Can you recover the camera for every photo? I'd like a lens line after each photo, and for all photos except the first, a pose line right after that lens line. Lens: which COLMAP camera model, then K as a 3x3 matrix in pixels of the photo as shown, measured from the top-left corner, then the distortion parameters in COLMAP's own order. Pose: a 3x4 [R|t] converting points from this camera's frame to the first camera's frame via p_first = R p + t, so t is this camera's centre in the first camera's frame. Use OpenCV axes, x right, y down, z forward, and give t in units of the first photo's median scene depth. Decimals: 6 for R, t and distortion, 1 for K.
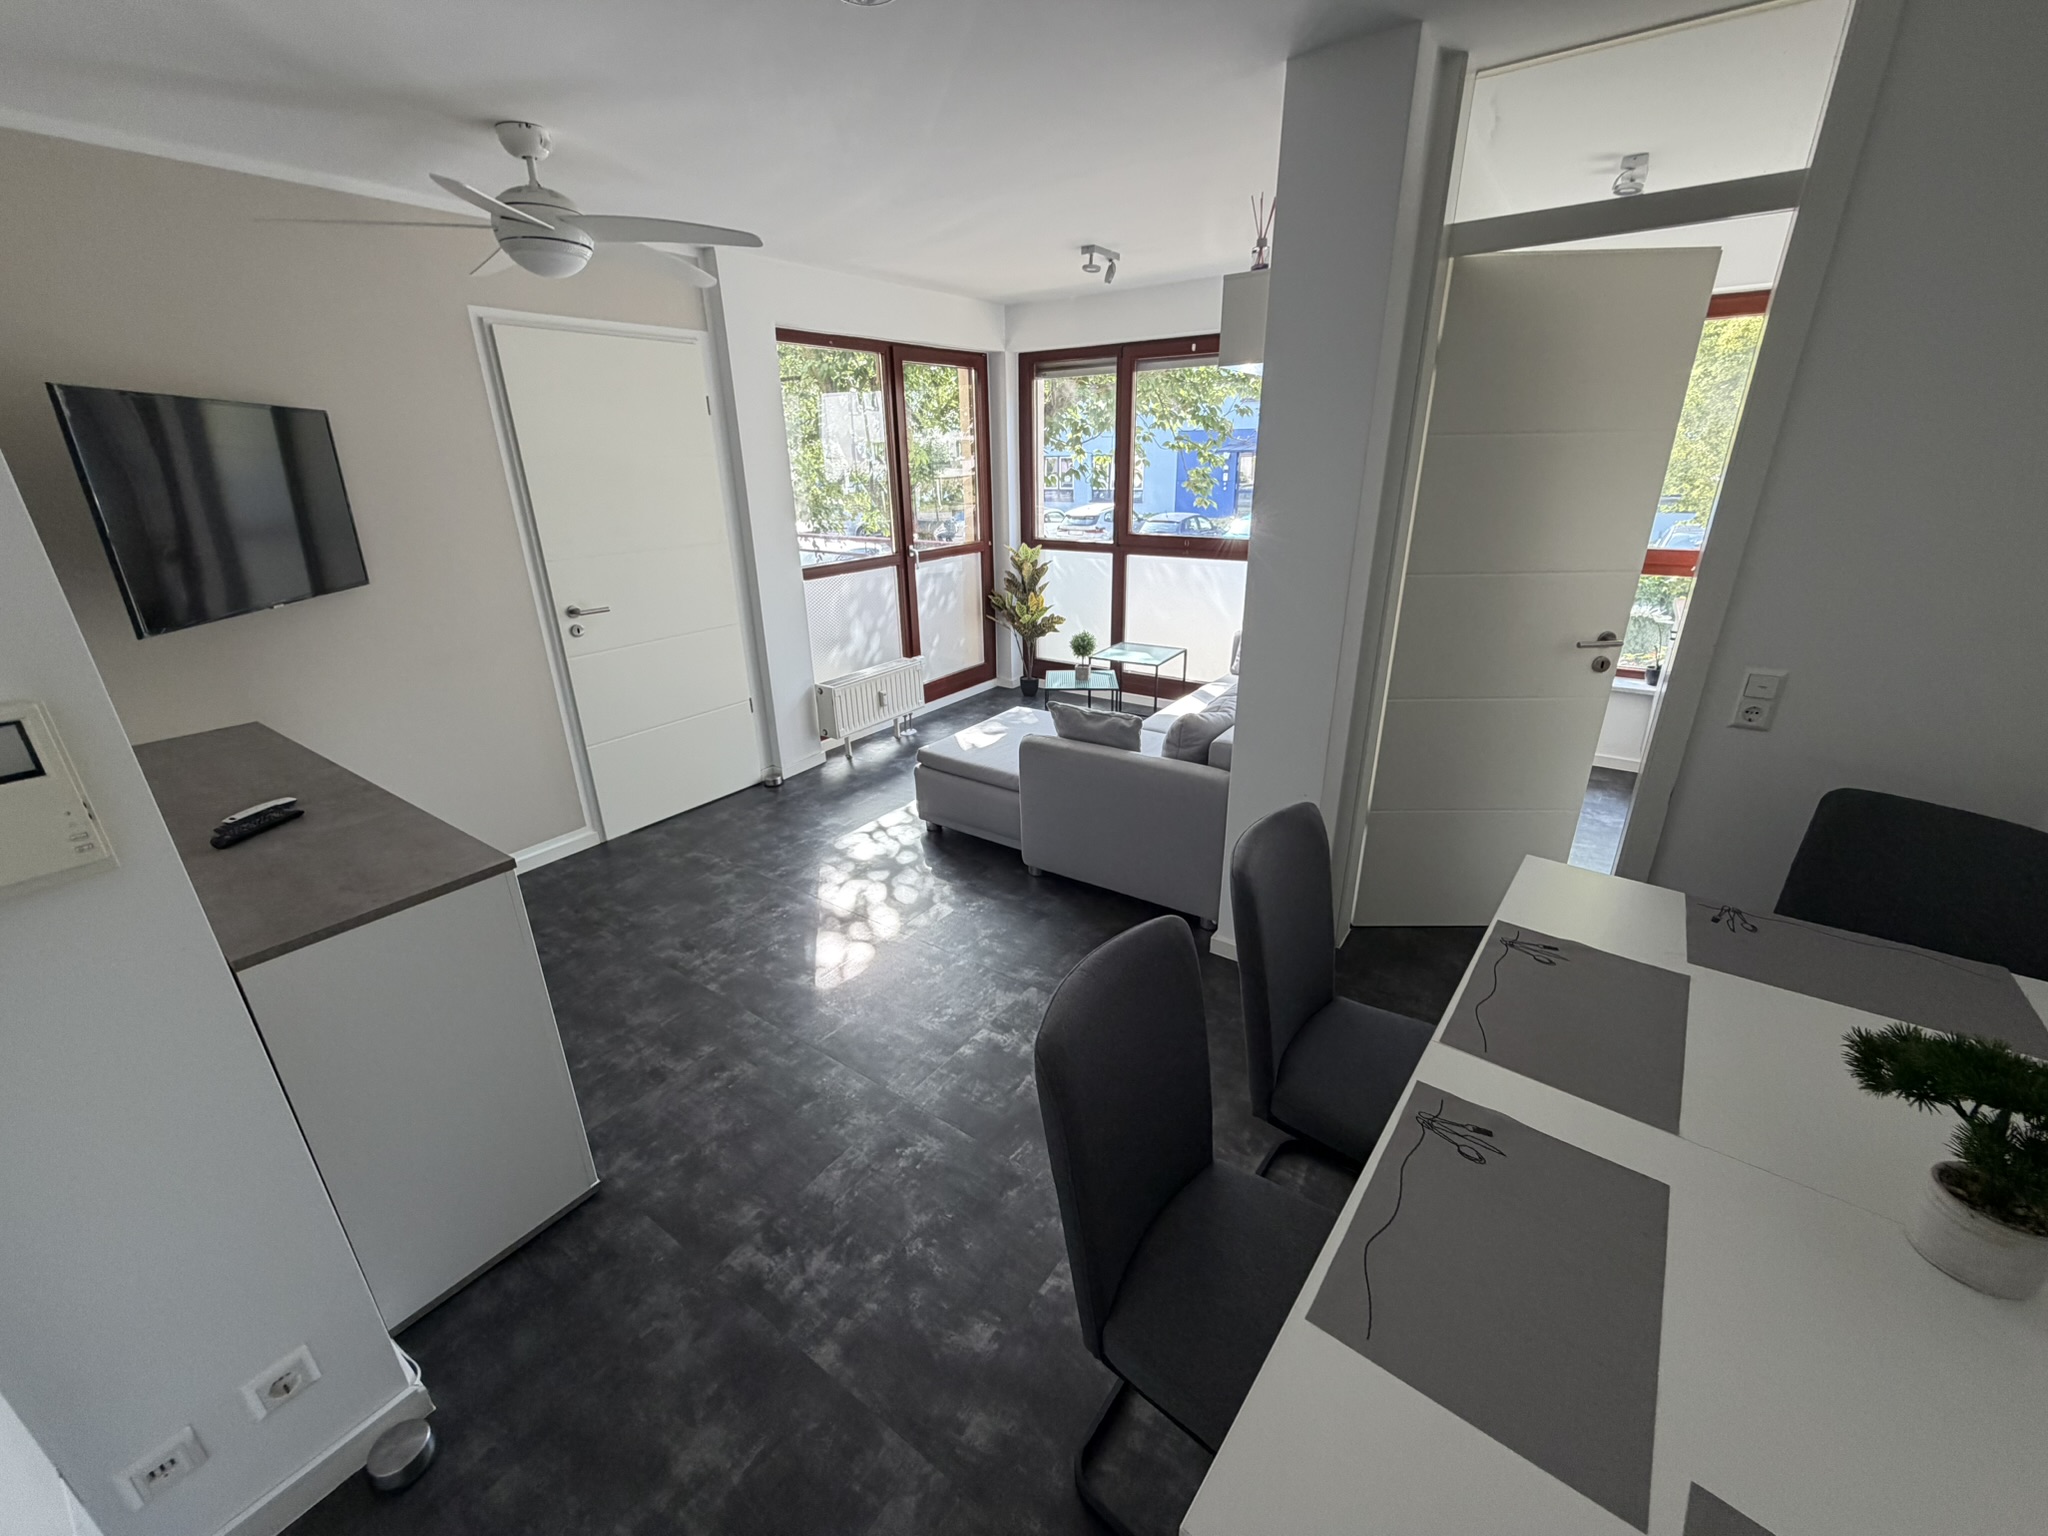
lens RADIAL K [[811.8, 0, 1024.0], [0, 811.8, 768.0], [0, 0, 1]] dist [-0.002439, -0.000445]
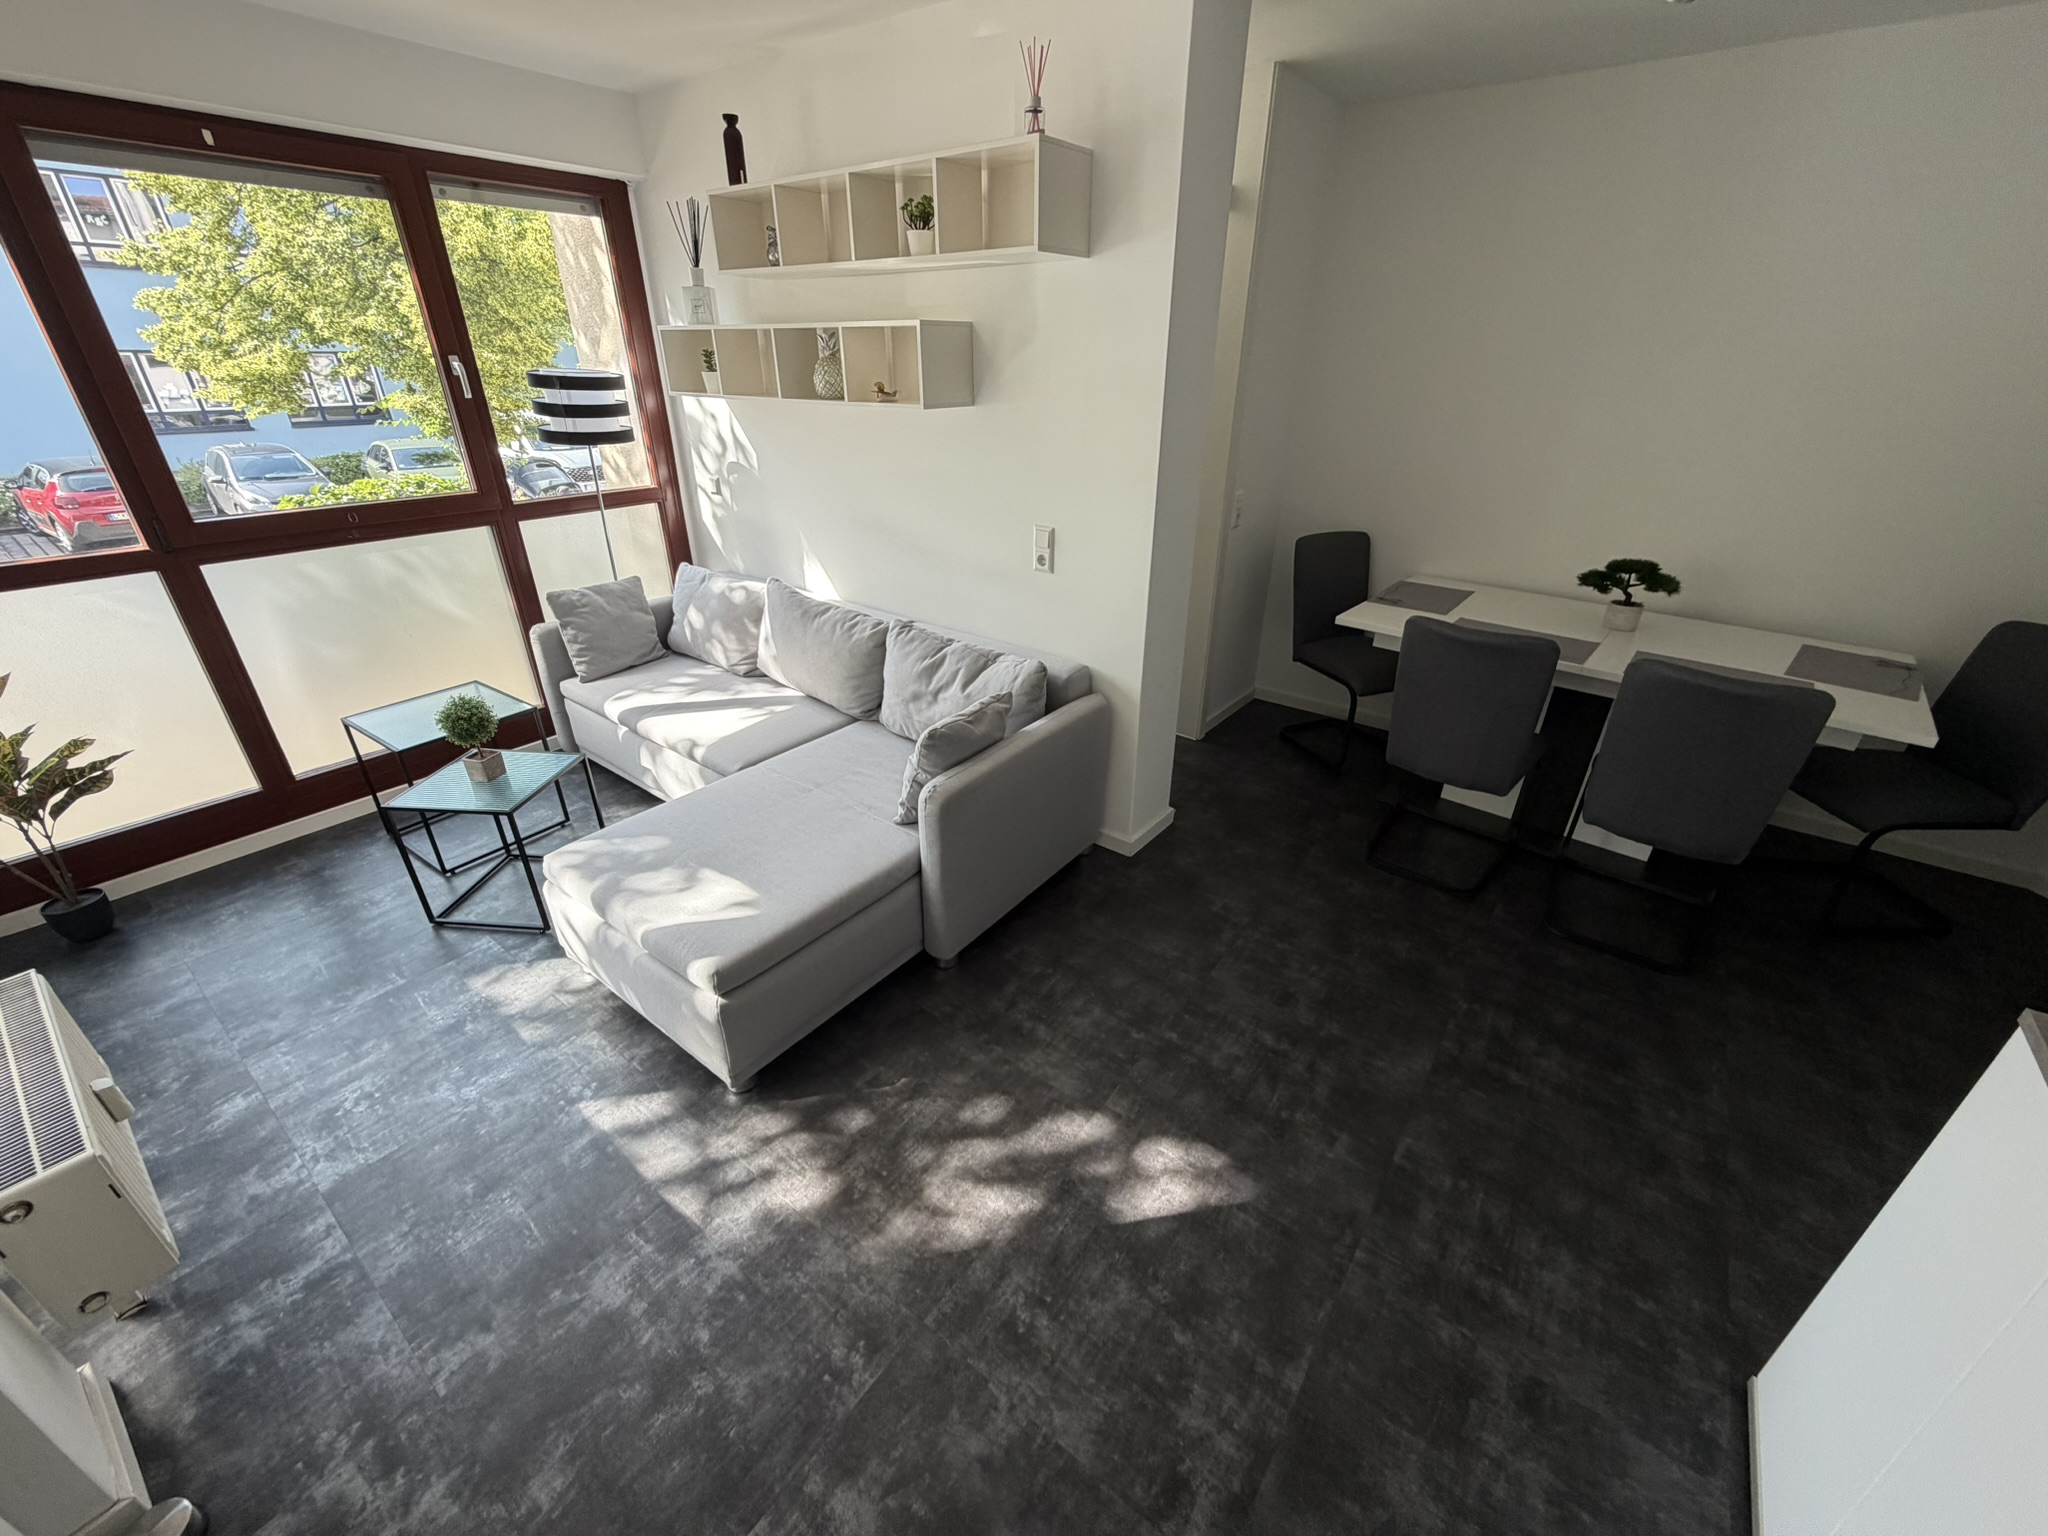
lens RADIAL K [[811.8, 0, 1024.0], [0, 811.8, 768.0], [0, 0, 1]] dist [-0.002439, -0.000445]
pose [[0.037636, -0.439328, 0.897538, -0.555741], [0.354491, 0.845630, 0.399056, -0.281899], [-0.934302, 0.303151, 0.187564, 0.754311]]
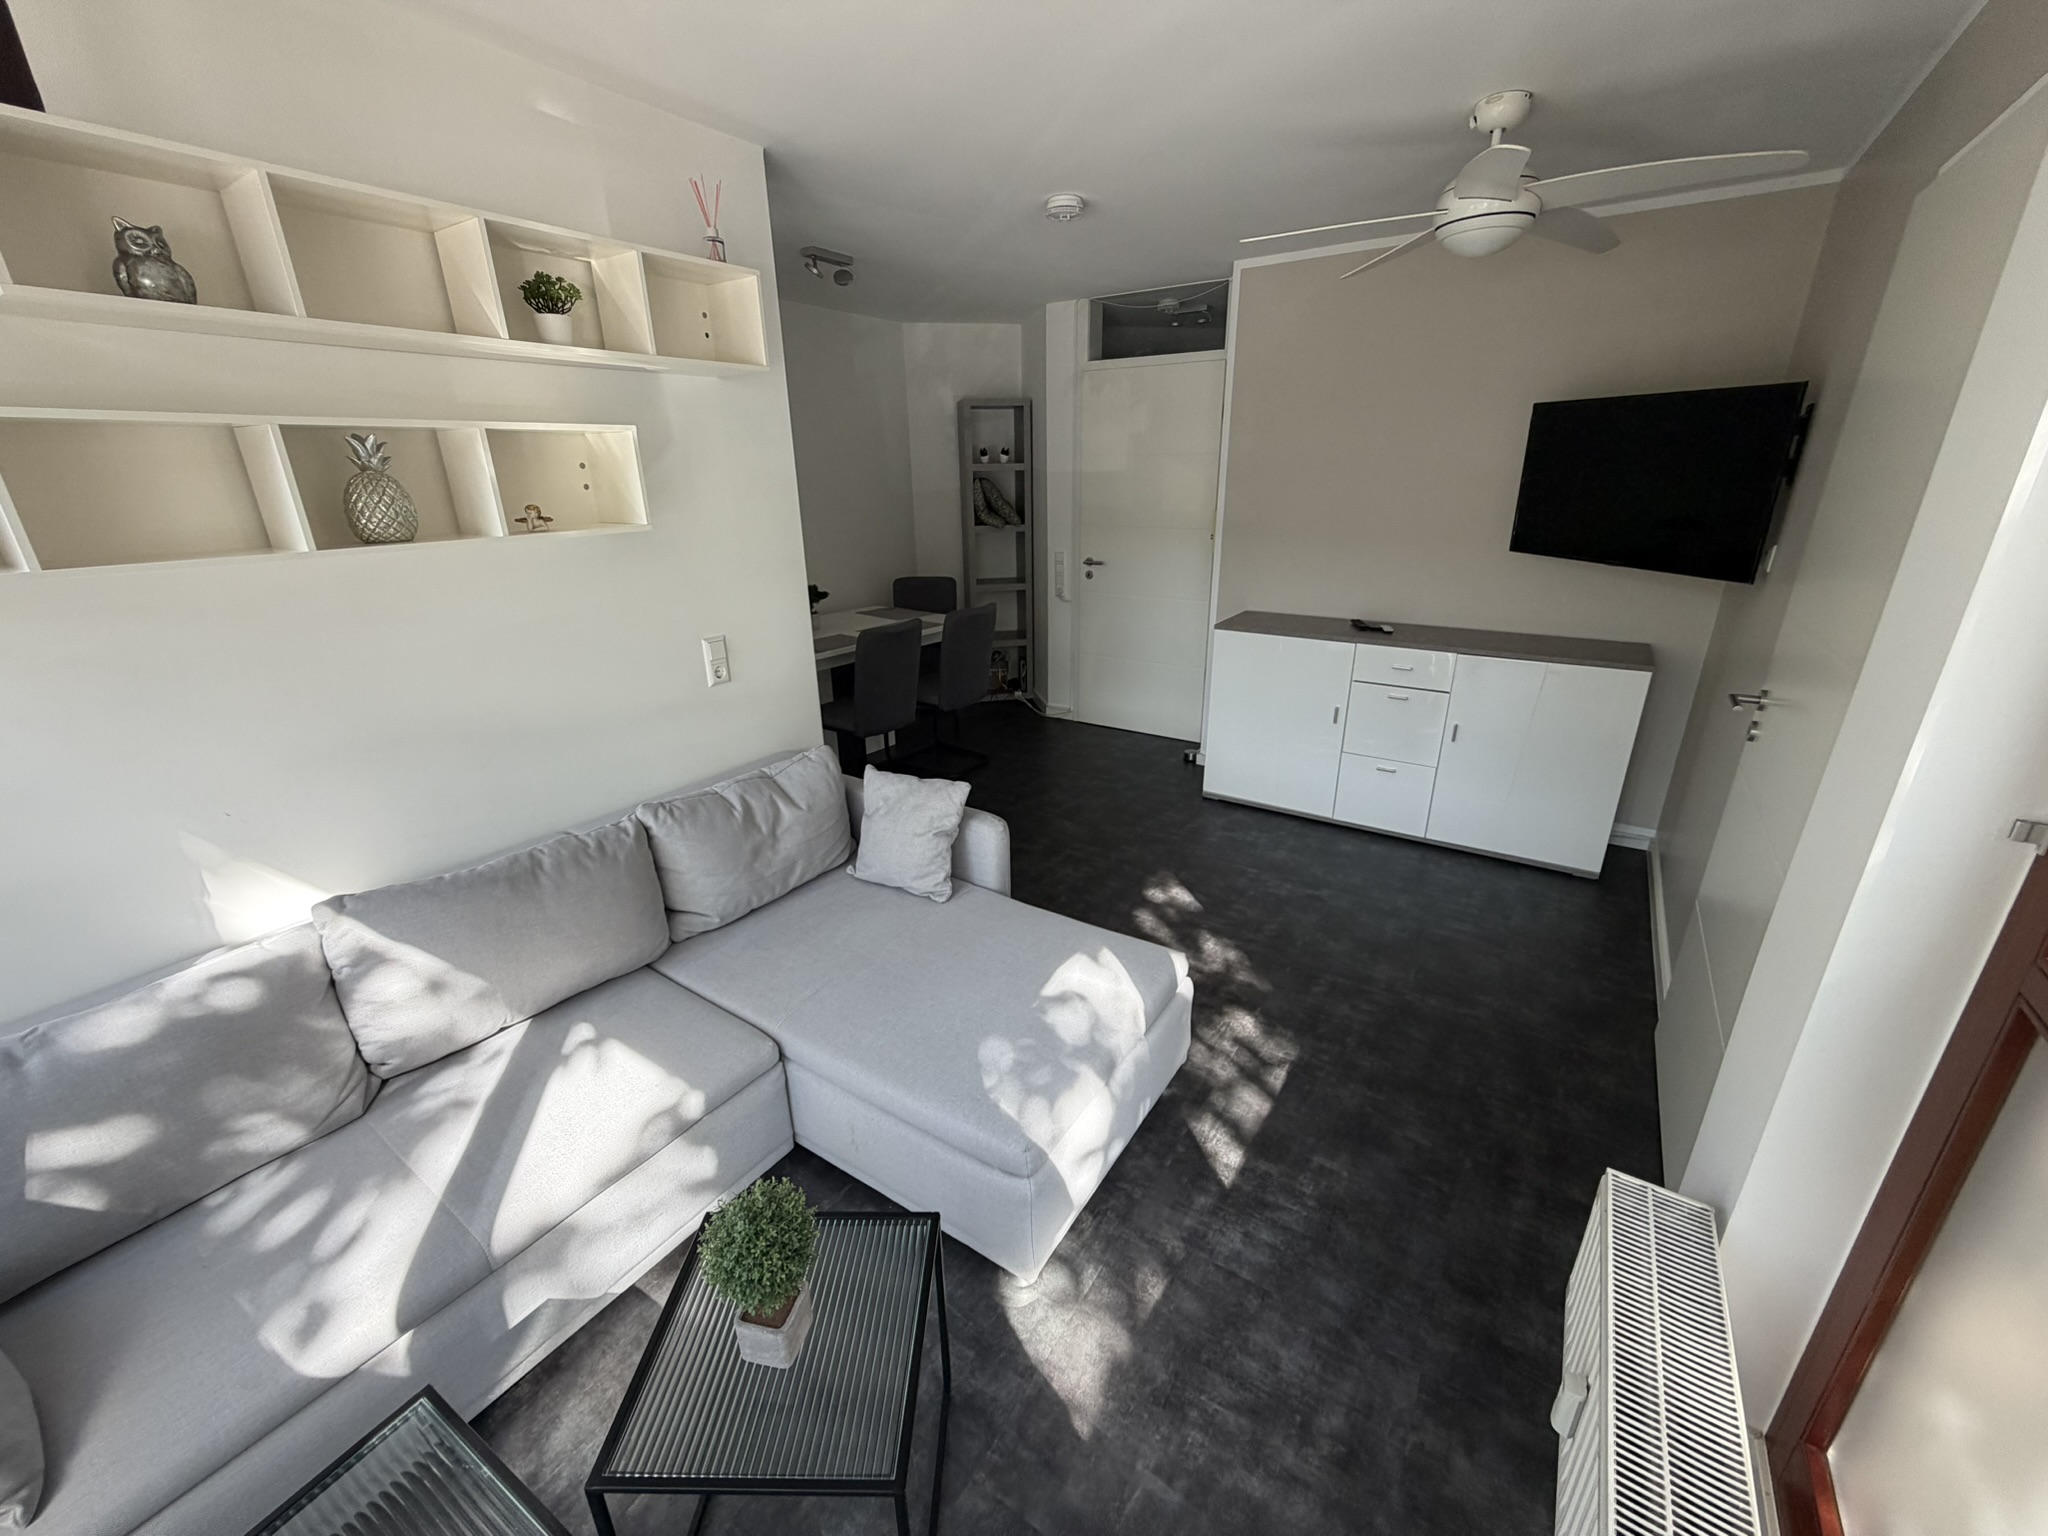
lens RADIAL K [[811.8, 0, 1024.0], [0, 811.8, 768.0], [0, 0, 1]] dist [-0.002439, -0.000445]
pose [[-0.999328, 0.035682, -0.008398, -0.012655], [0.020881, 0.742396, 0.669636, -0.564549], [0.030128, 0.669011, -0.742642, 1.461180]]
